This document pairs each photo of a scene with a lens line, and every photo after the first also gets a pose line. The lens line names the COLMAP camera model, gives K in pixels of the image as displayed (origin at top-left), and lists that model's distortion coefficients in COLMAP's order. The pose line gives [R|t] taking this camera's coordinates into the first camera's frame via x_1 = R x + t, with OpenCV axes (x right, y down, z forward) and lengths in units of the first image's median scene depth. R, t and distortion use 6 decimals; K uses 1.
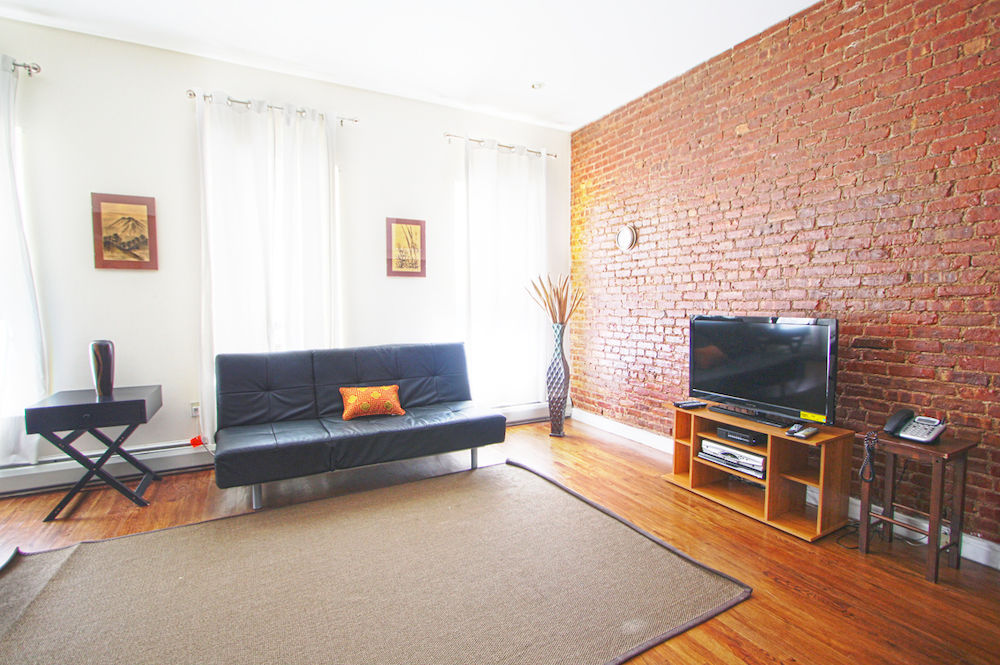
lens RADIAL K [[467.4, 0, 508.2], [0, 467.4, 333.8], [0, 0, 1]] dist [-0.016682, 0.002324]
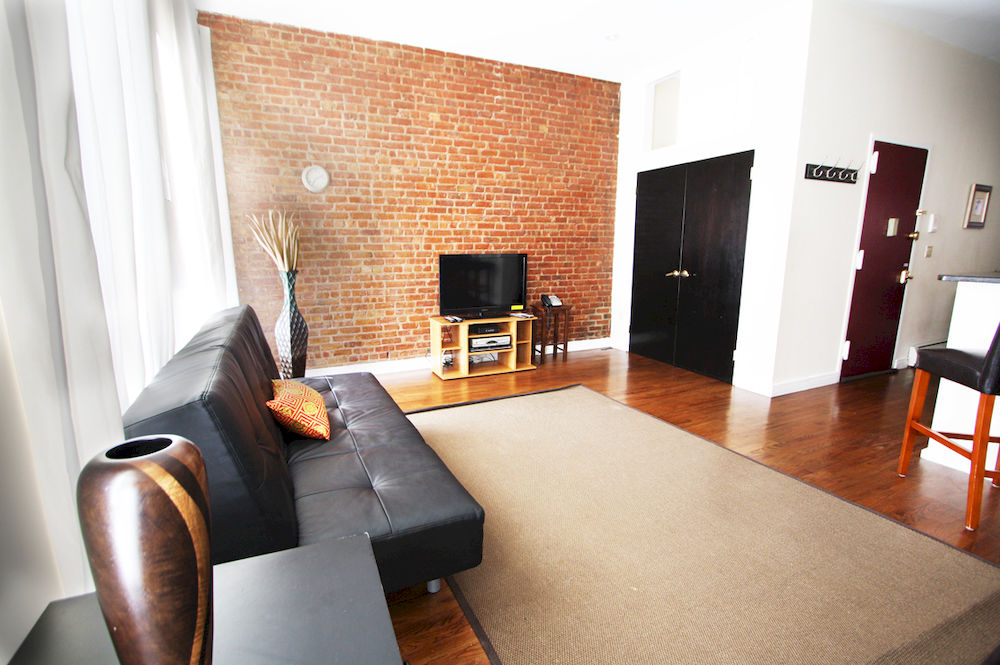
lens RADIAL K [[467.4, 0, 491.9], [0, 467.4, 332.5], [0, 0, 1]] dist [-0.016682, 0.002324]
pose [[0.072494, -0.183604, 0.980324, -0.863950], [0.066869, 0.981593, 0.178897, -0.046697], [-0.995125, 0.052584, 0.083437, 0.683088]]
